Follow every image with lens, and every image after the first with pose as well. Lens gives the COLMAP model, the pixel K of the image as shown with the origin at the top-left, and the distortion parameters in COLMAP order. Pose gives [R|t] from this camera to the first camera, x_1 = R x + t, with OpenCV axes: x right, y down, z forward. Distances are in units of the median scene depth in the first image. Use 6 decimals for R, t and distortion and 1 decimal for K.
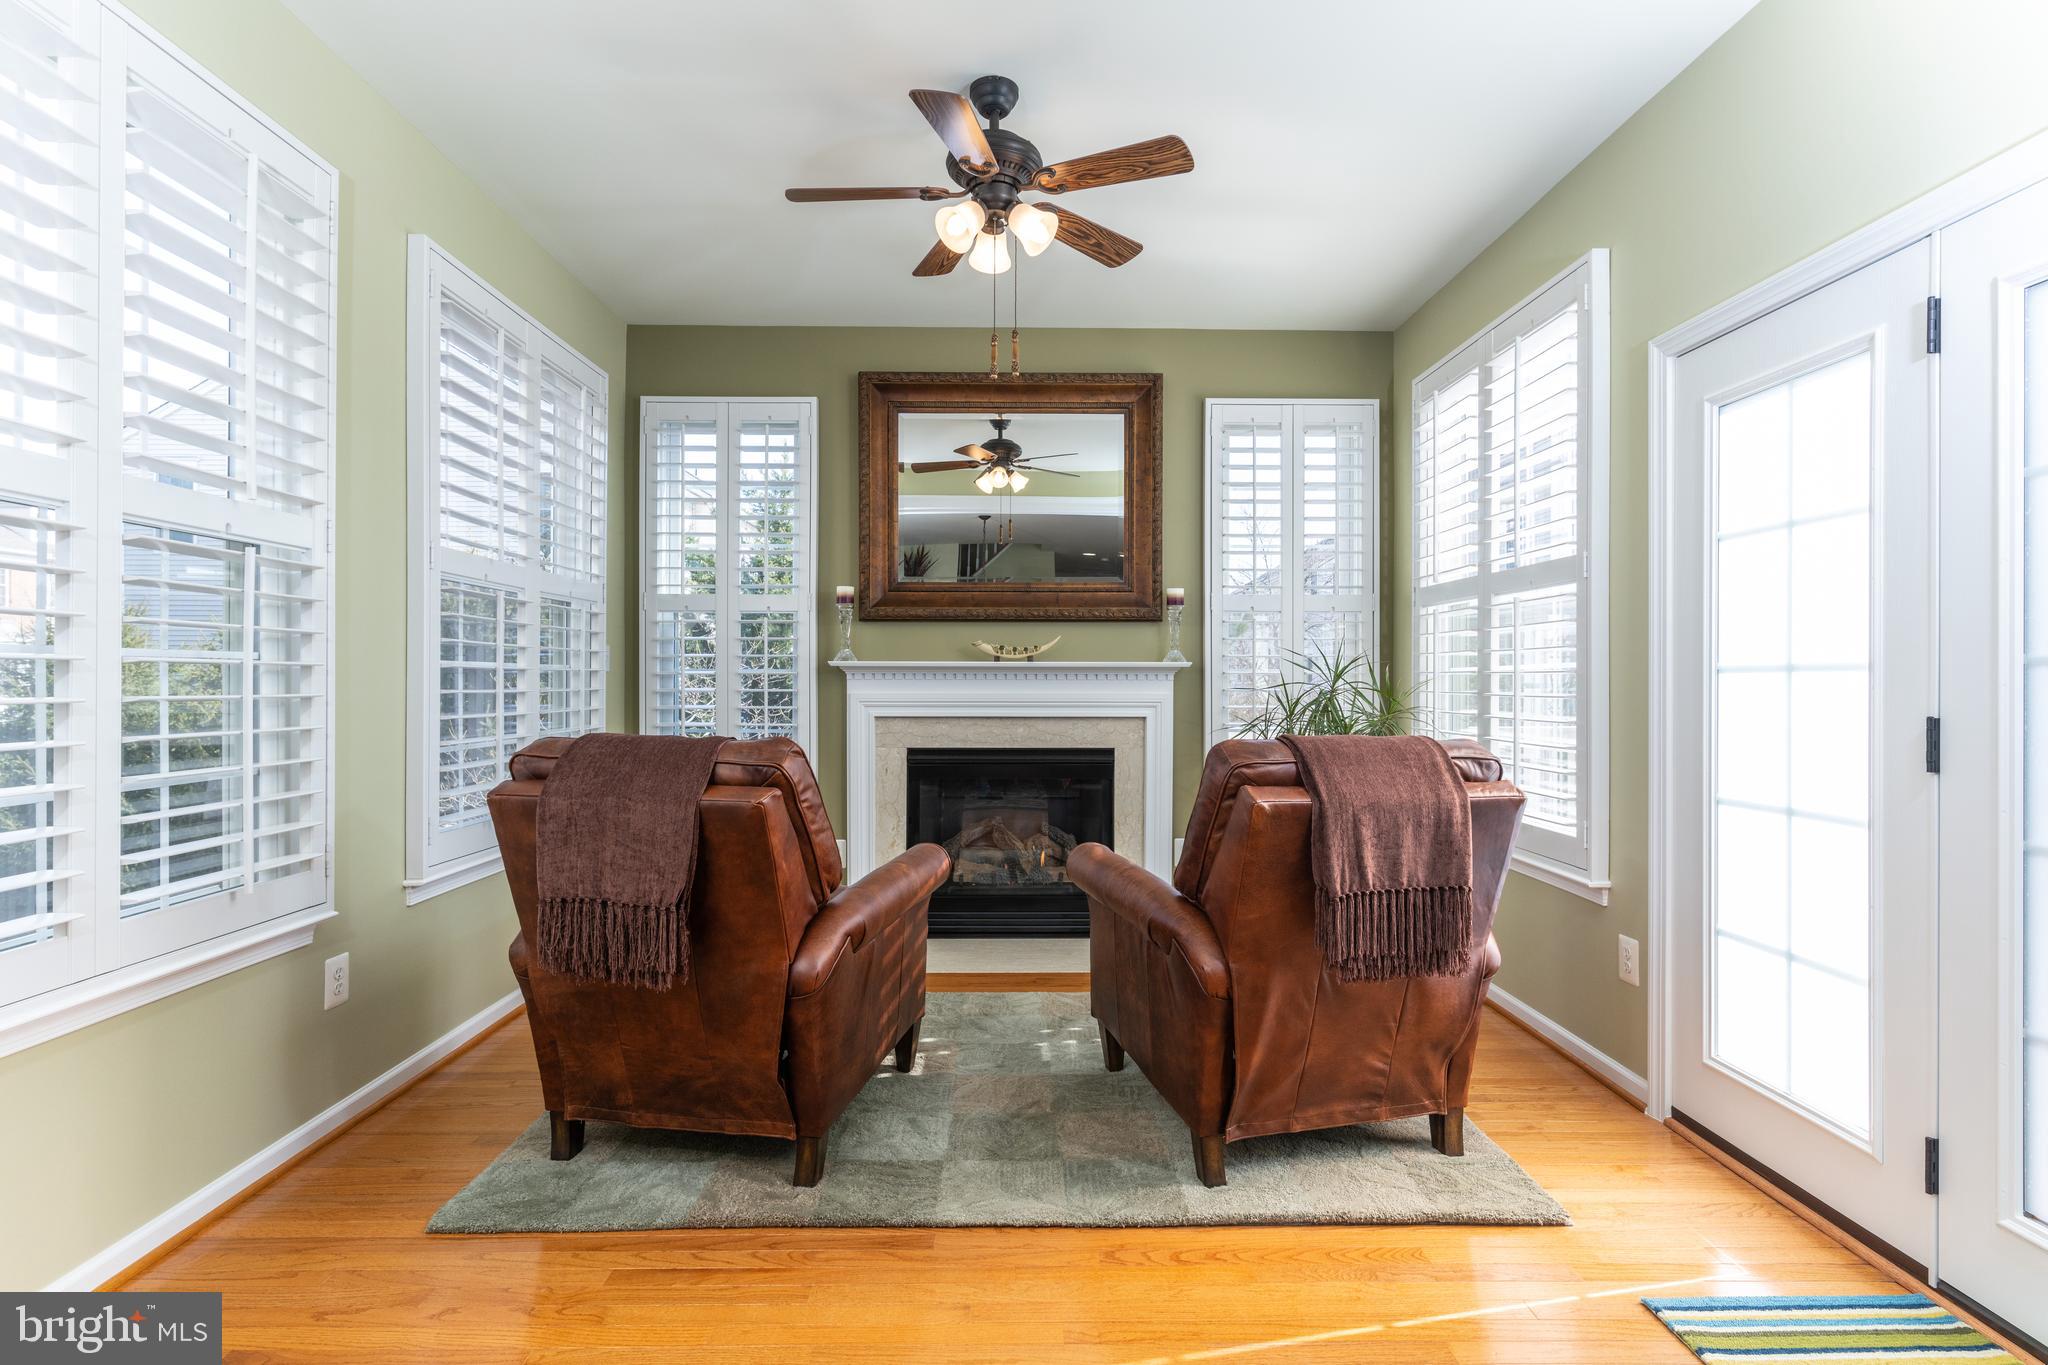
lens RADIAL K [[978.4, 0, 1028.6], [0, 978.4, 678.2], [0, 0, 1]] dist [-0.003757, -0.000200]
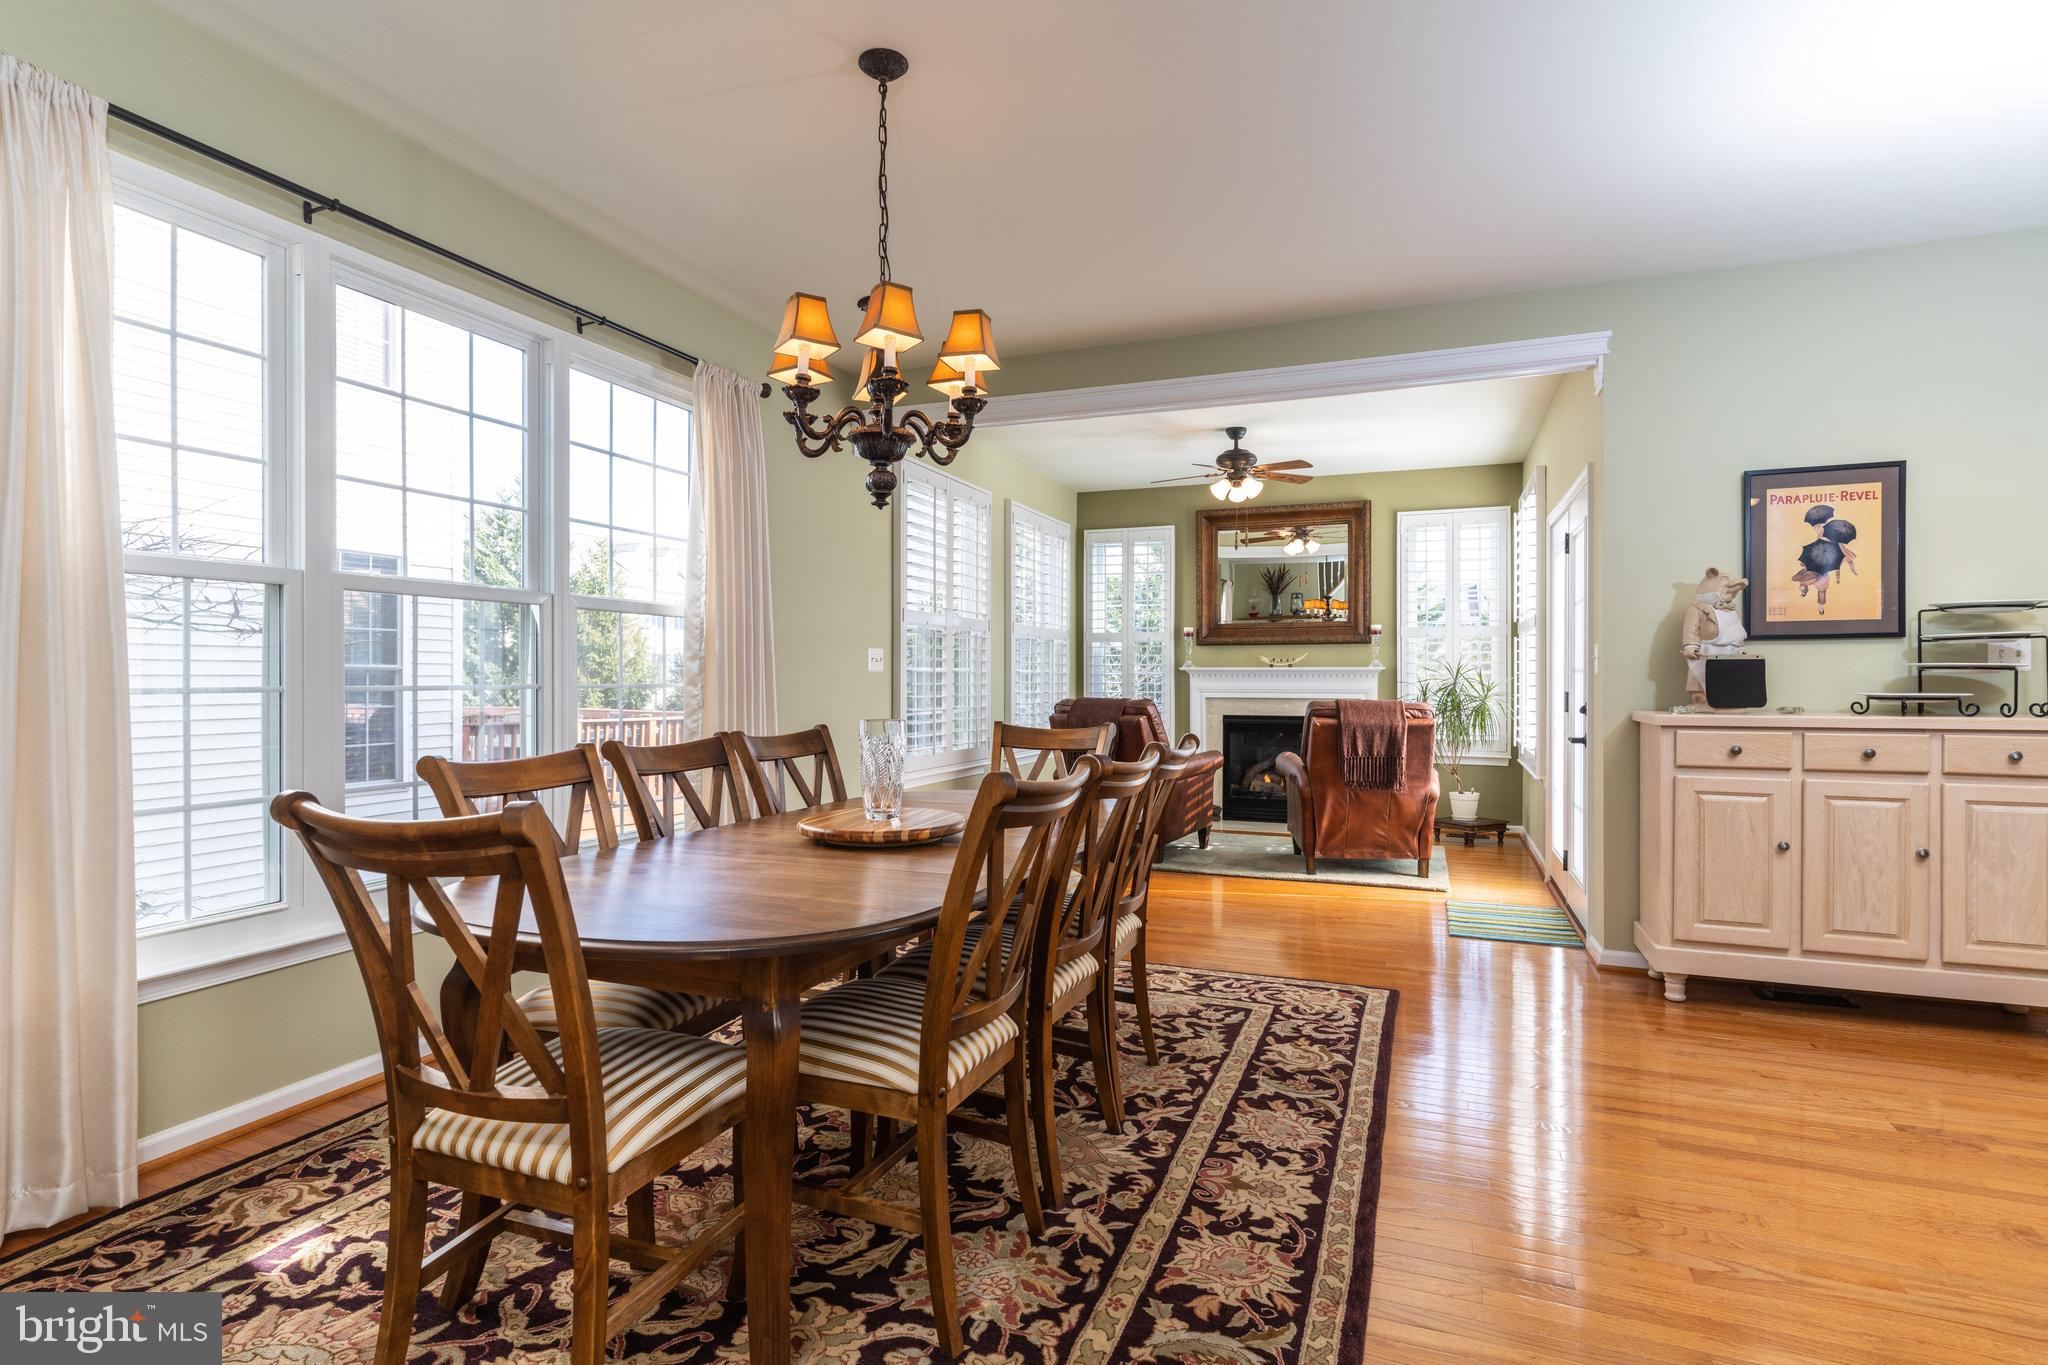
lens RADIAL K [[1029.3, 0, 1024.0], [0, 1029.3, 682.5], [0, 0, 1]] dist [-0.003035, -0.000303]
pose [[0.921330, 0.000481, -0.388782, 0.287571], [0.002304, 0.999975, 0.006698, -0.002838], [0.388775, -0.007066, 0.921306, -0.936854]]
